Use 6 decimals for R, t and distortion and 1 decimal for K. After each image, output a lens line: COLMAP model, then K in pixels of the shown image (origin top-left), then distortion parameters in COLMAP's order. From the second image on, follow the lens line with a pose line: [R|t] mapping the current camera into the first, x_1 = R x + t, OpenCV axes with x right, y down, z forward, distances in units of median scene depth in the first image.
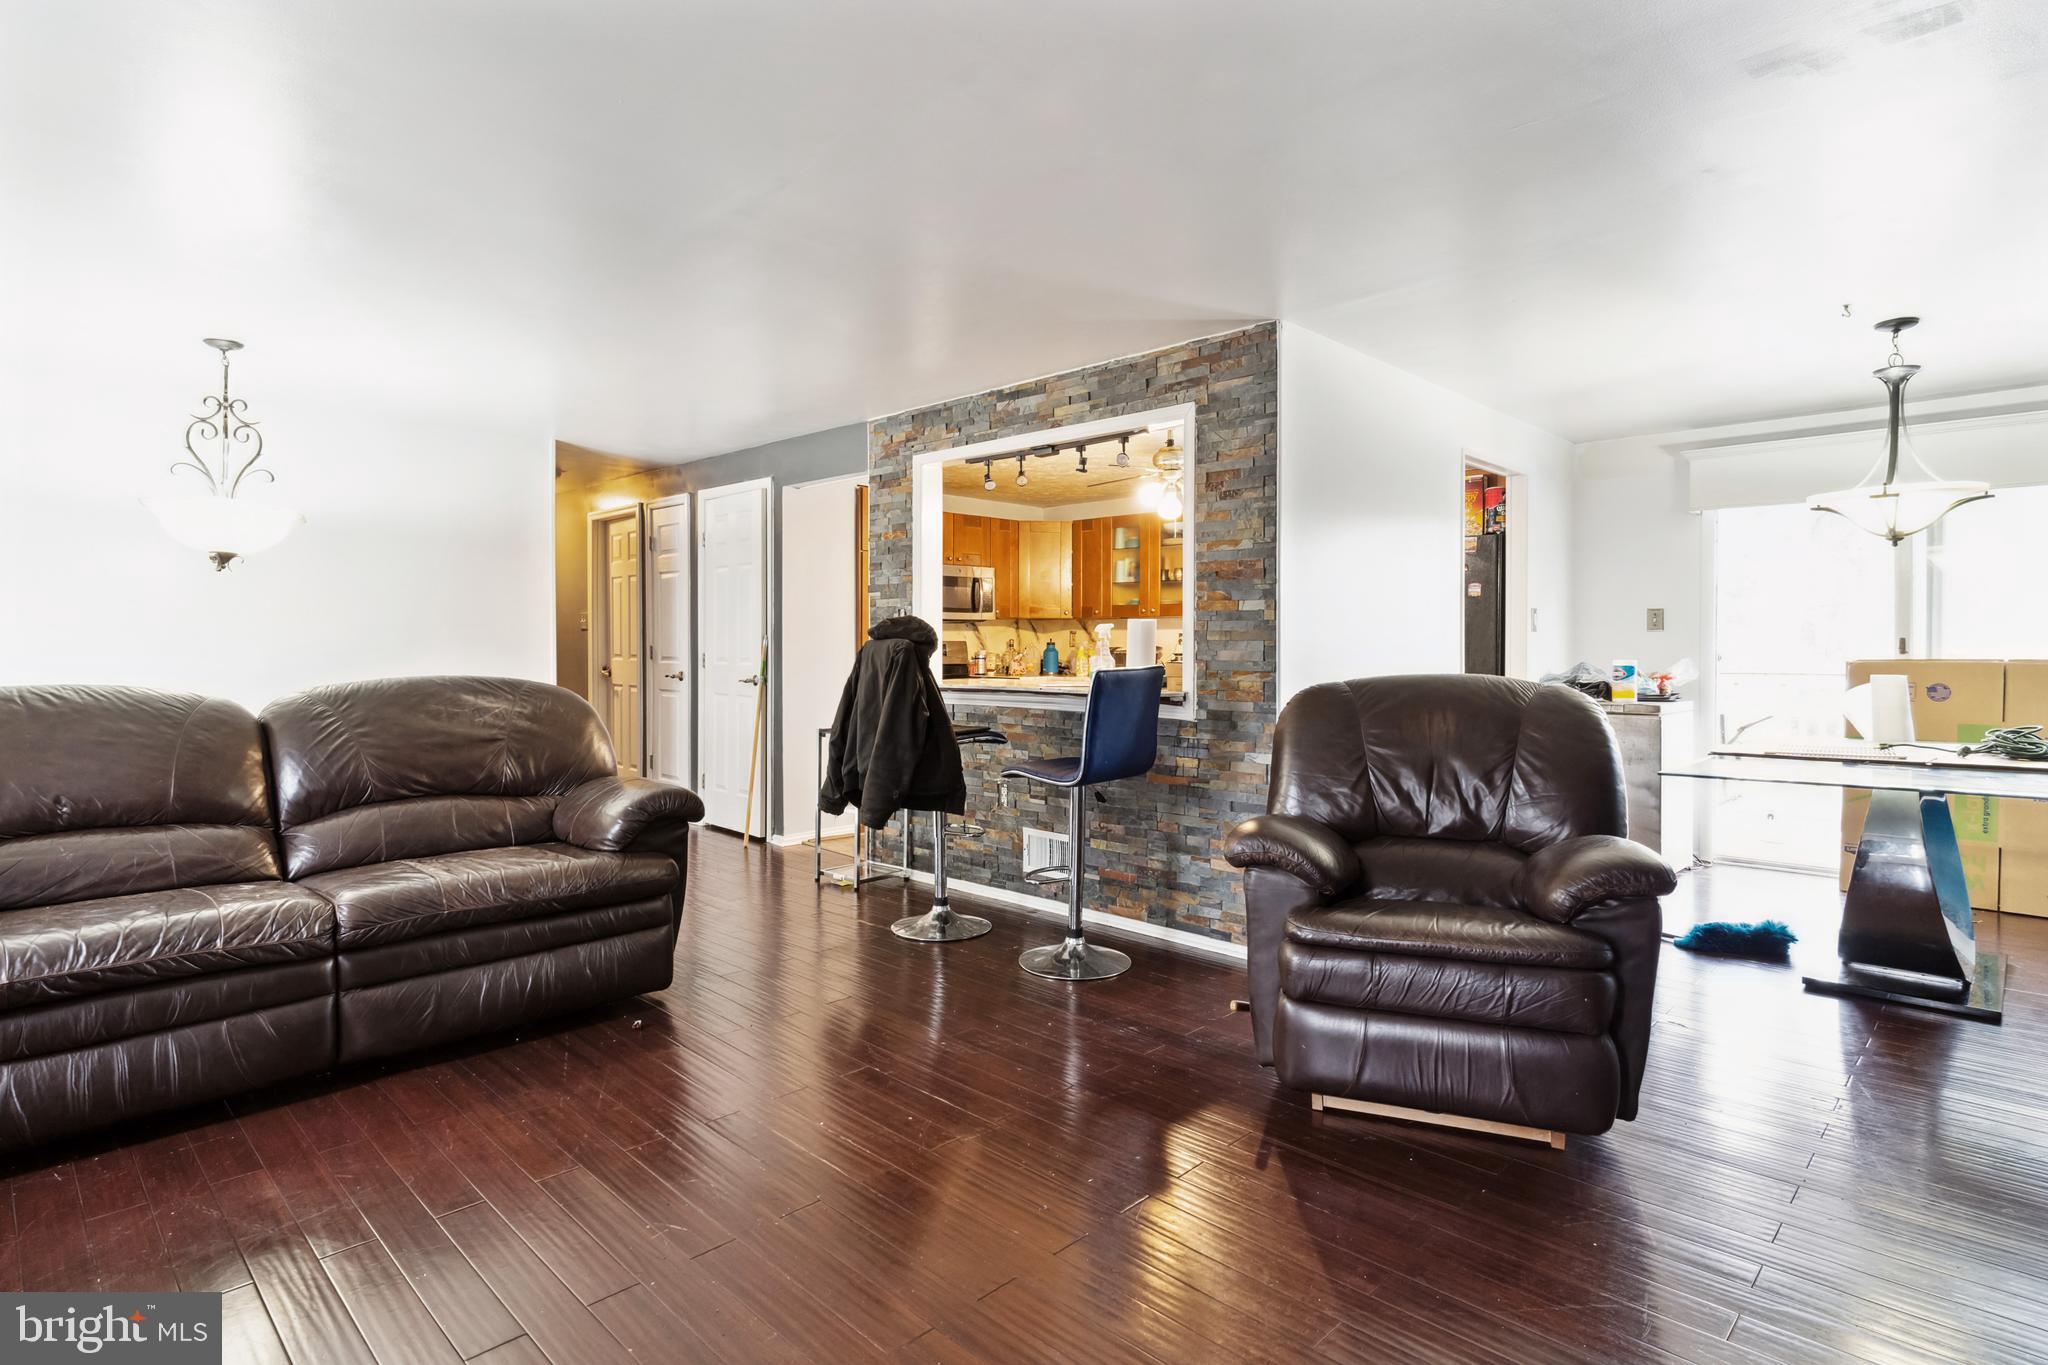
lens RADIAL K [[1048.0, 0, 1022.7], [0, 1048.0, 651.9], [0, 0, 1]] dist [-0.000415, 0.000271]
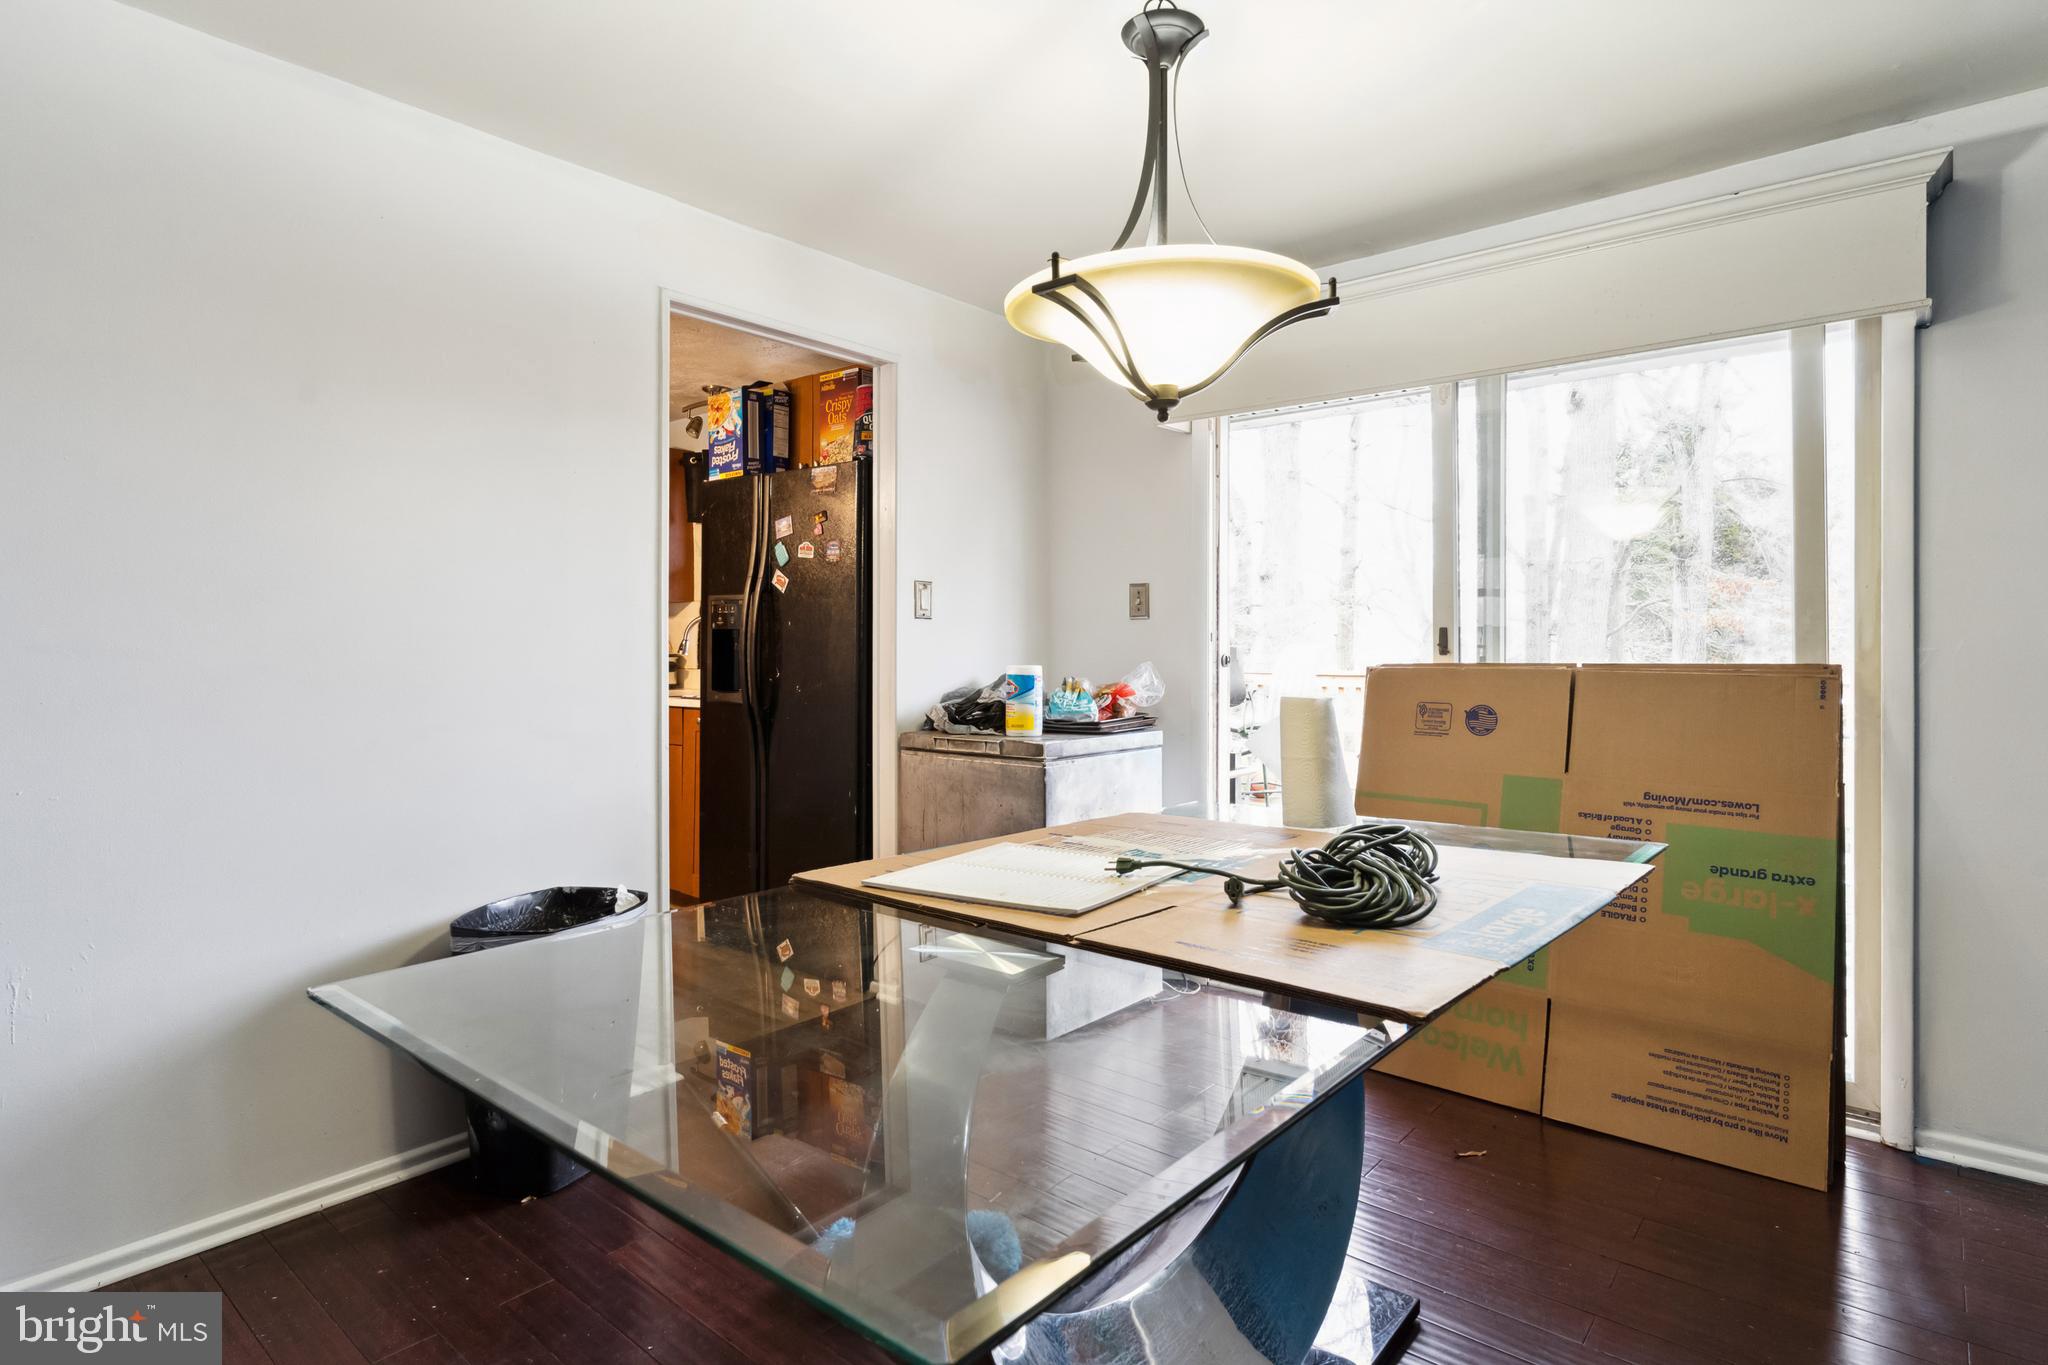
lens RADIAL K [[1079.2, 0, 1026.0], [0, 1079.2, 654.4], [0, 0, 1]] dist [-0.004538, 0.000738]
pose [[0.996938, -0.001825, 0.078179, 0.554586], [0.001948, 0.999997, -0.001500, 0.002248], [-0.078176, 0.001647, 0.996938, 0.405923]]
